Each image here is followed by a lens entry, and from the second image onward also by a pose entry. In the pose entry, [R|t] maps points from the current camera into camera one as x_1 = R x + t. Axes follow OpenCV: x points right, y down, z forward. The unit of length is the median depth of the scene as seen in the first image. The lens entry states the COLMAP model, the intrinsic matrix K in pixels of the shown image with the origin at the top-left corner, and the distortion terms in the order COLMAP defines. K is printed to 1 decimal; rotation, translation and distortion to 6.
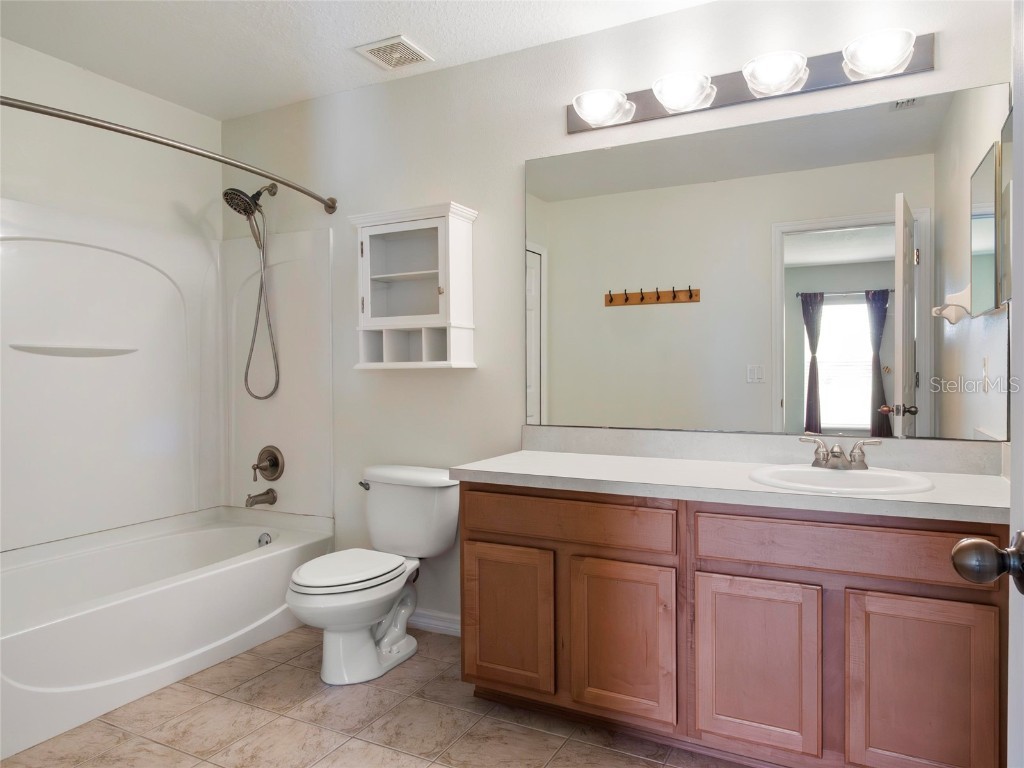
lens RADIAL K [[691.2, 0, 510.1], [0, 691.2, 365.3], [0, 0, 1]] dist [-0.004361, 0.002568]
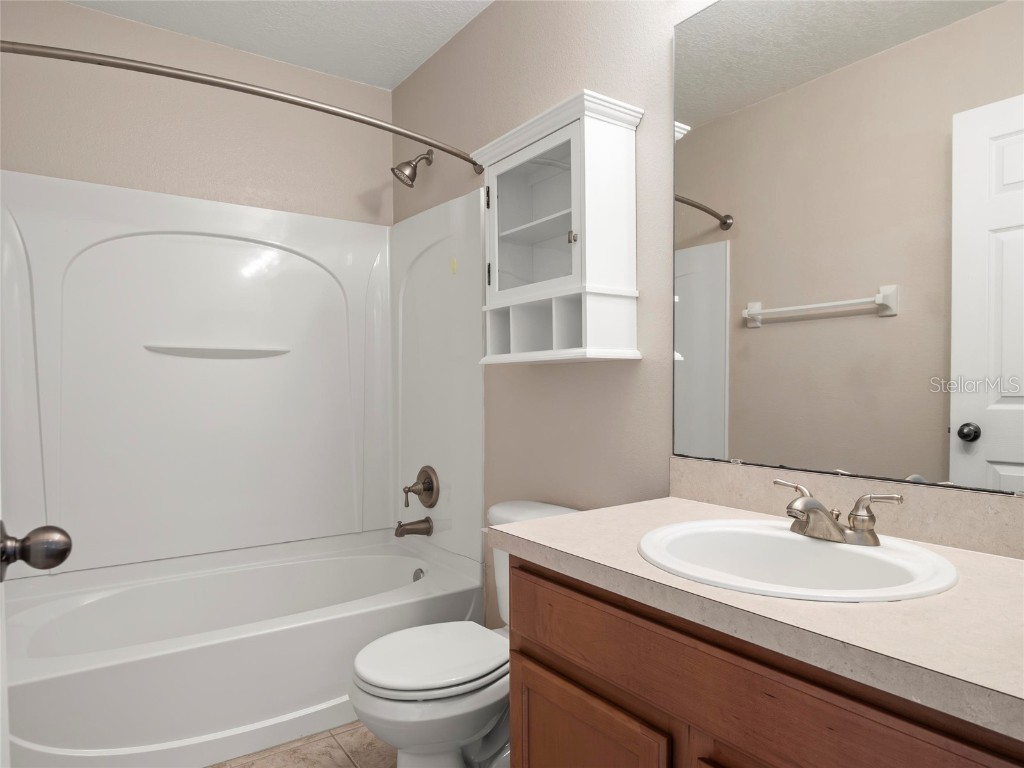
lens RADIAL K [[643.8, 0, 511.9], [0, 643.8, 373.1], [0, 0, 1]] dist [-0.000305, -0.000160]
pose [[0.883875, -0.016286, -0.467440, 0.121841], [0.005946, 0.999704, -0.023586, 0.030138], [0.467685, 0.018068, 0.883710, 0.423356]]
